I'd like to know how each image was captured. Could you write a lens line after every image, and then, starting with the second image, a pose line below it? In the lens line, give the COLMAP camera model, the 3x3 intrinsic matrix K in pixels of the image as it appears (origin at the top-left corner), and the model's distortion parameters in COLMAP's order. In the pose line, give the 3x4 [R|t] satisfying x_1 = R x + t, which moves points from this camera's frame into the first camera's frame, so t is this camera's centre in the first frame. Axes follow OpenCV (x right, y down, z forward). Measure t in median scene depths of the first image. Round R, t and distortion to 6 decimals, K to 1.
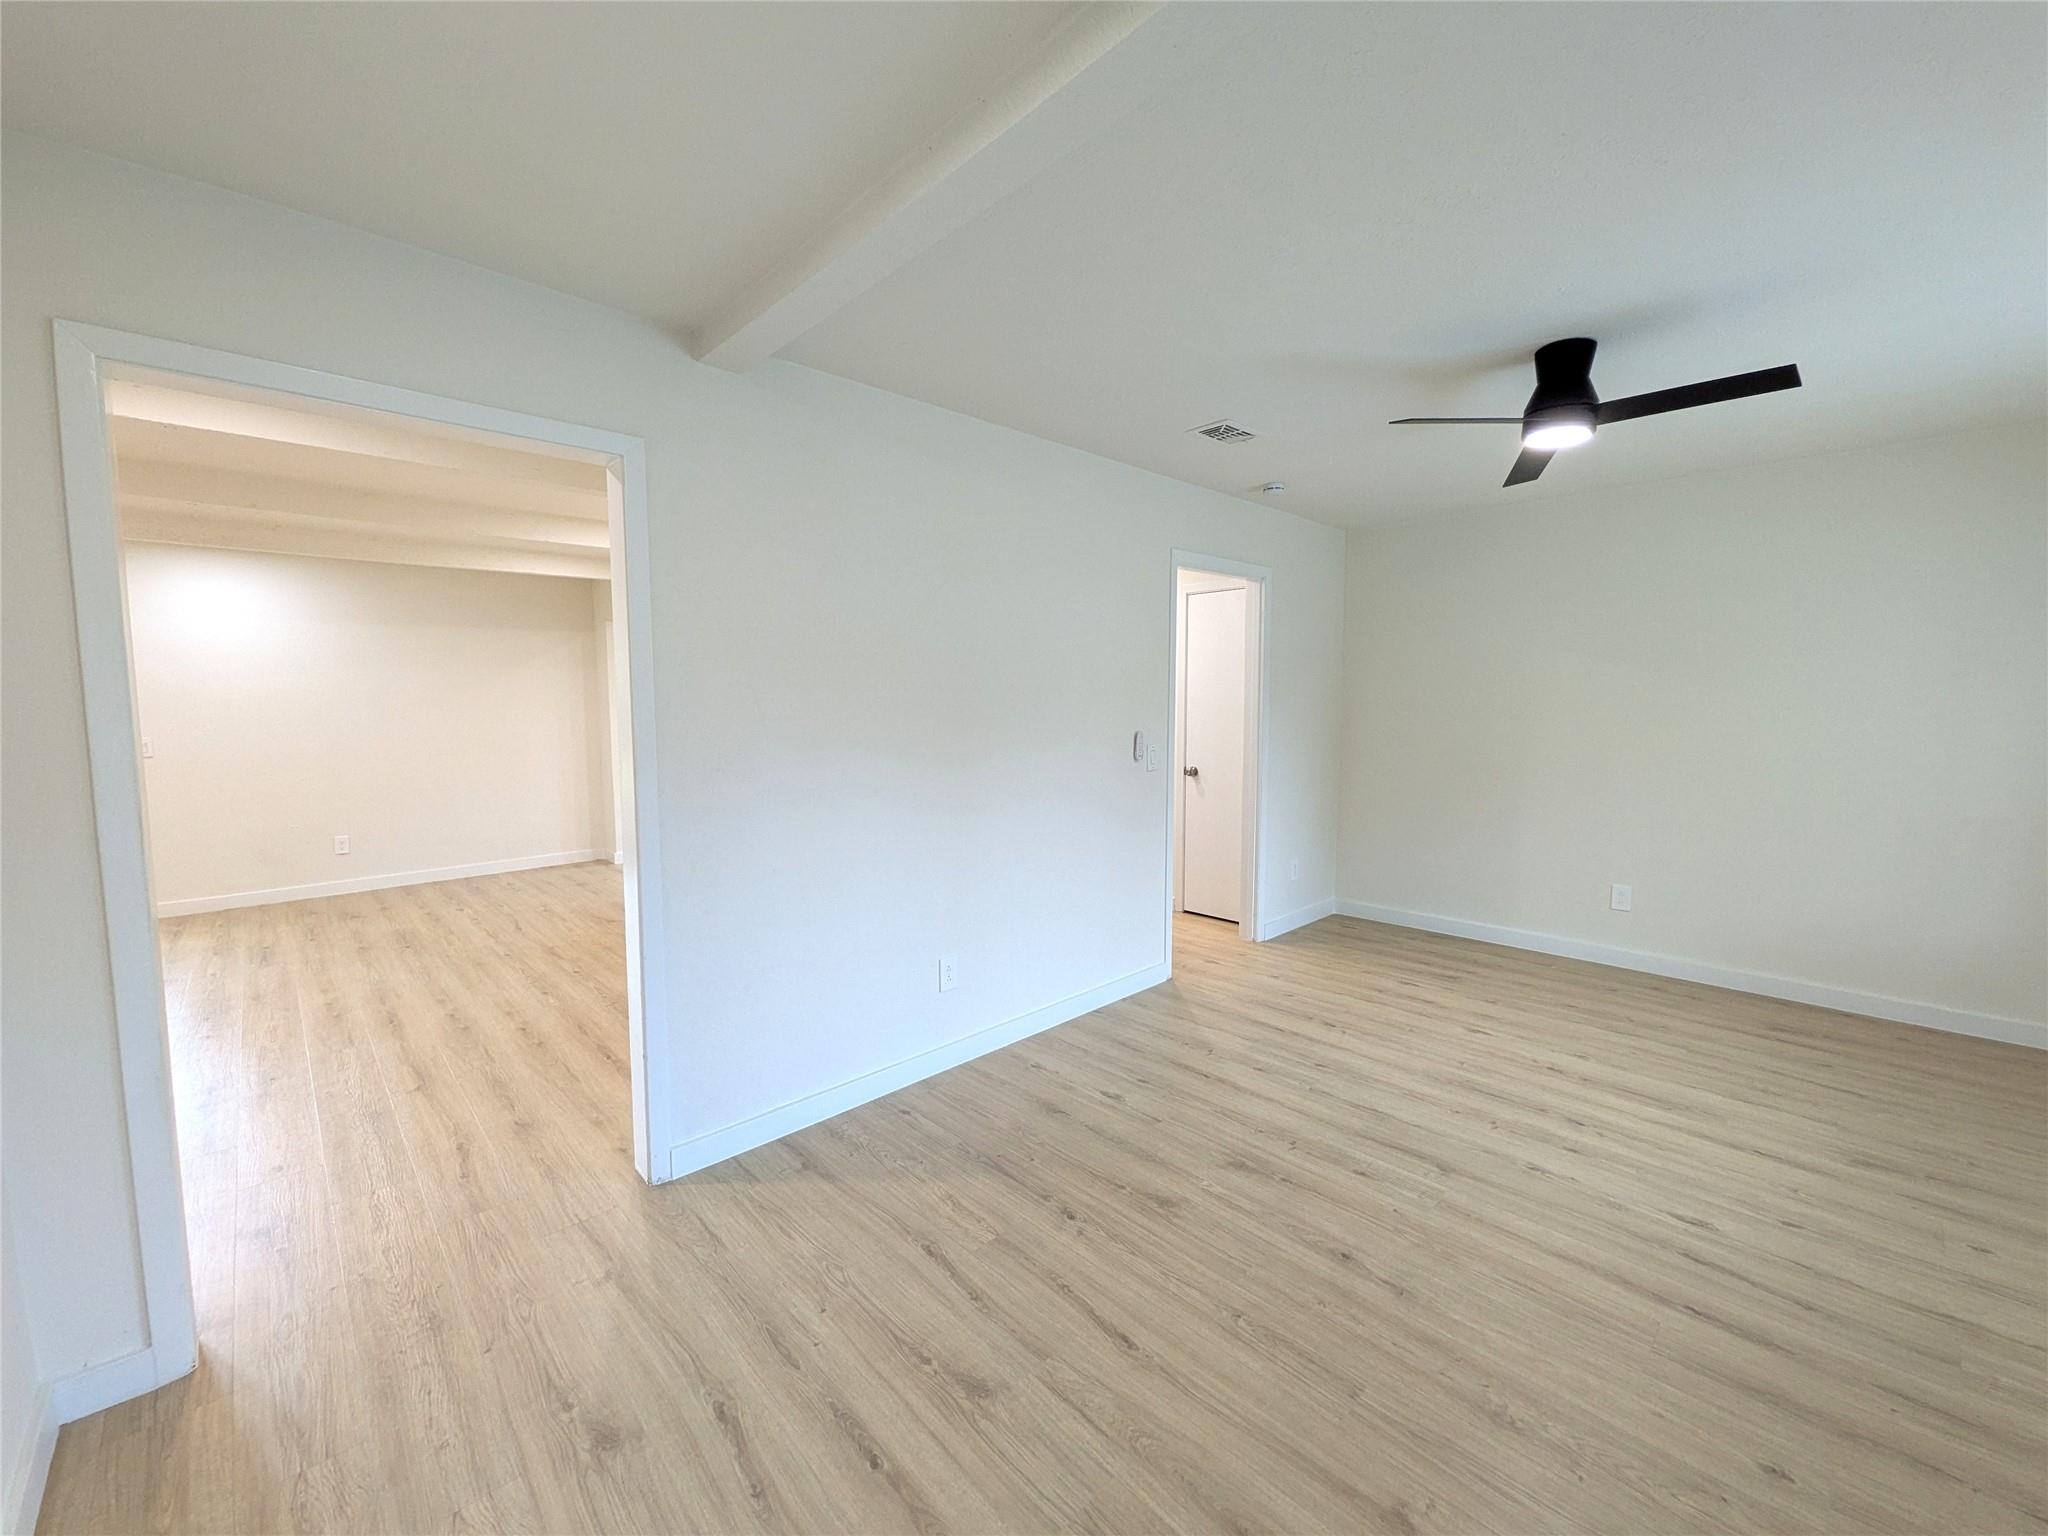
lens RADIAL K [[806.7, 0, 1029.6], [0, 806.7, 751.2], [0, 0, 1]] dist [0.007784, -0.000534]
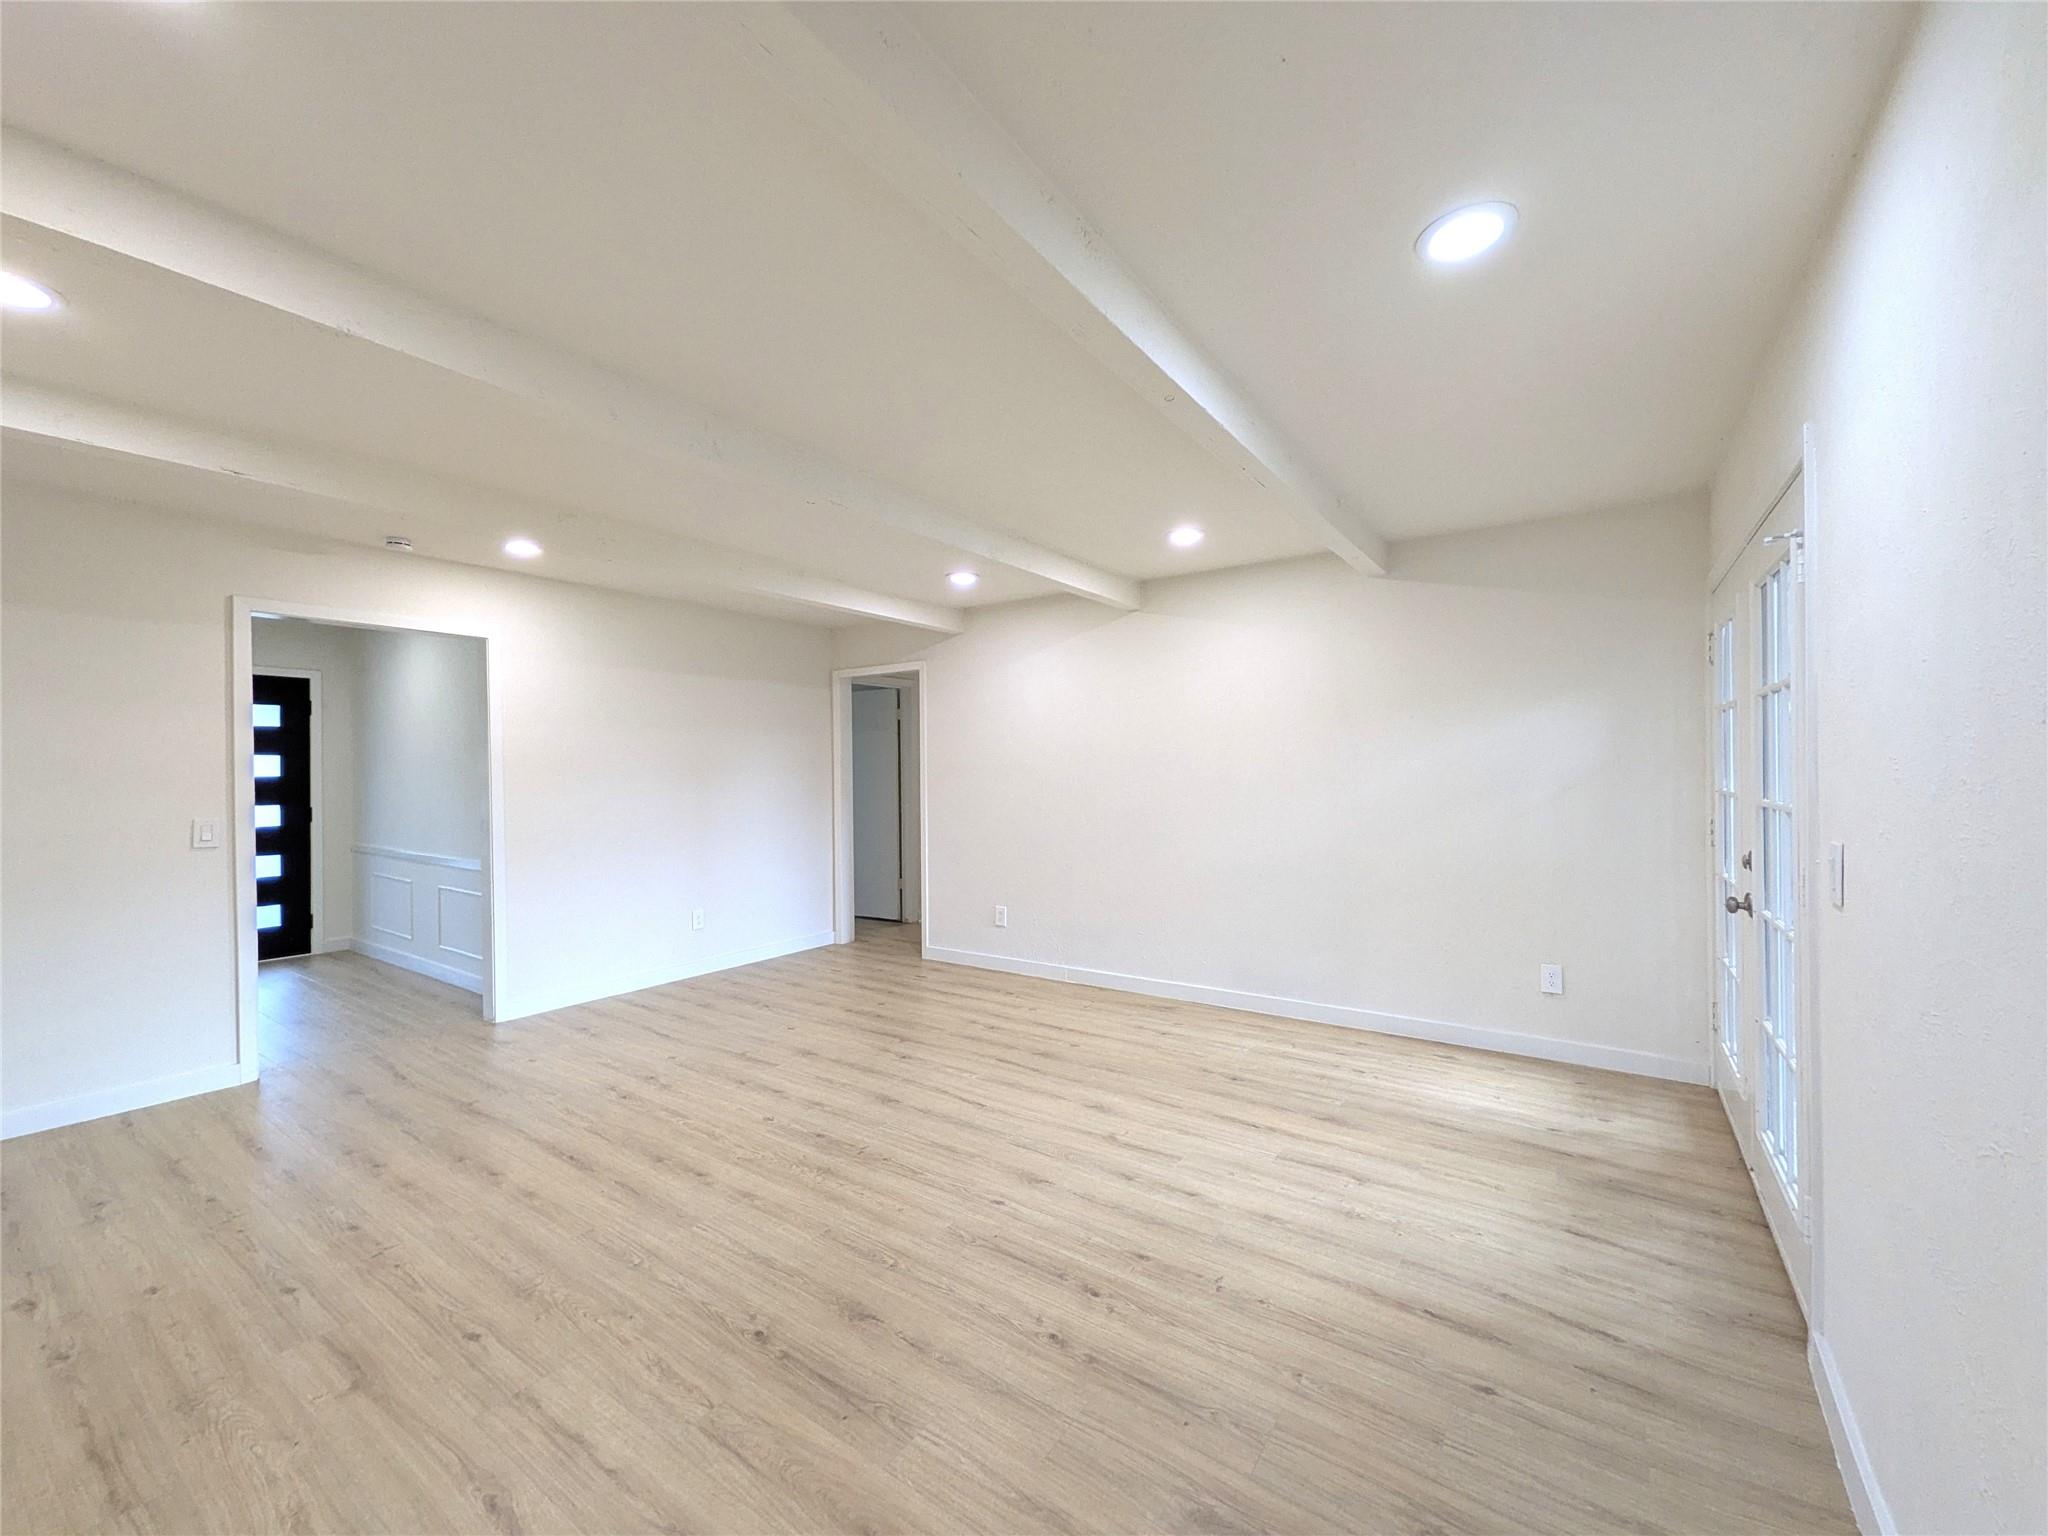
lens RADIAL K [[806.7, 0, 1017.5], [0, 806.7, 769.2], [0, 0, 1]] dist [0.007784, -0.000534]
pose [[-0.981081, 0.006791, -0.193478, -0.855882], [-0.005616, 0.997966, 0.063504, -0.073449], [0.193516, 0.063389, -0.979047, 1.472174]]
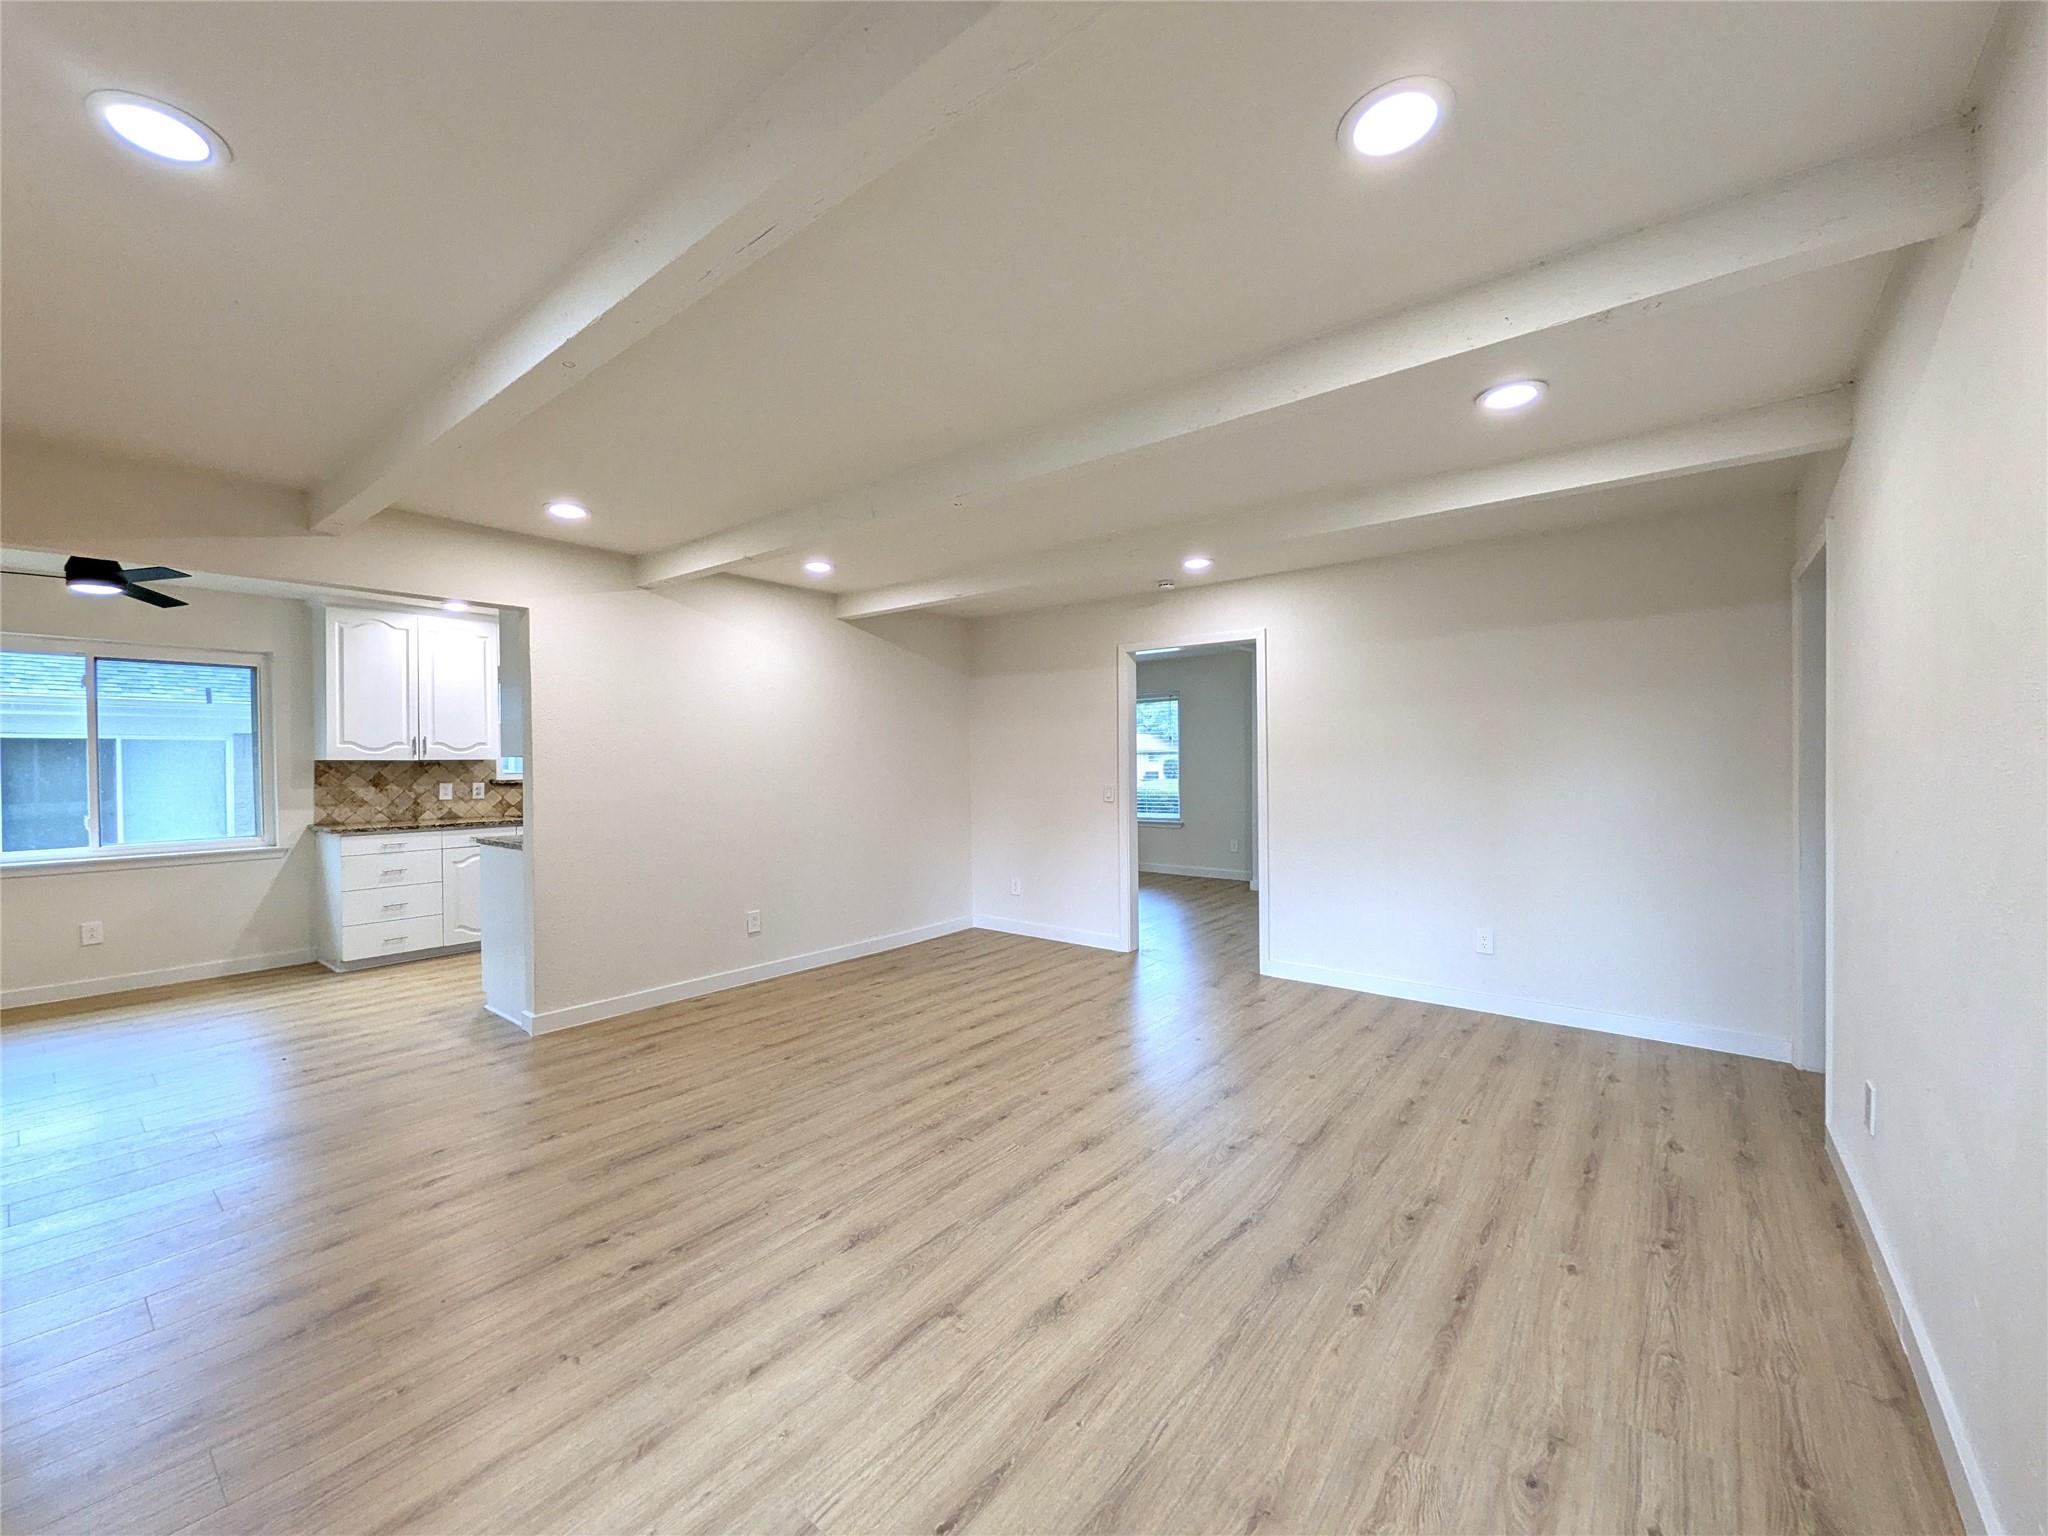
lens RADIAL K [[806.7, 0, 1028.4], [0, 806.7, 770.4], [0, 0, 1]] dist [0.007784, -0.000534]
pose [[-0.137068, -0.013390, 0.990471, -1.486851], [0.071812, 0.997143, 0.023418, -0.034221], [-0.987955, 0.074337, -0.135715, 0.863865]]
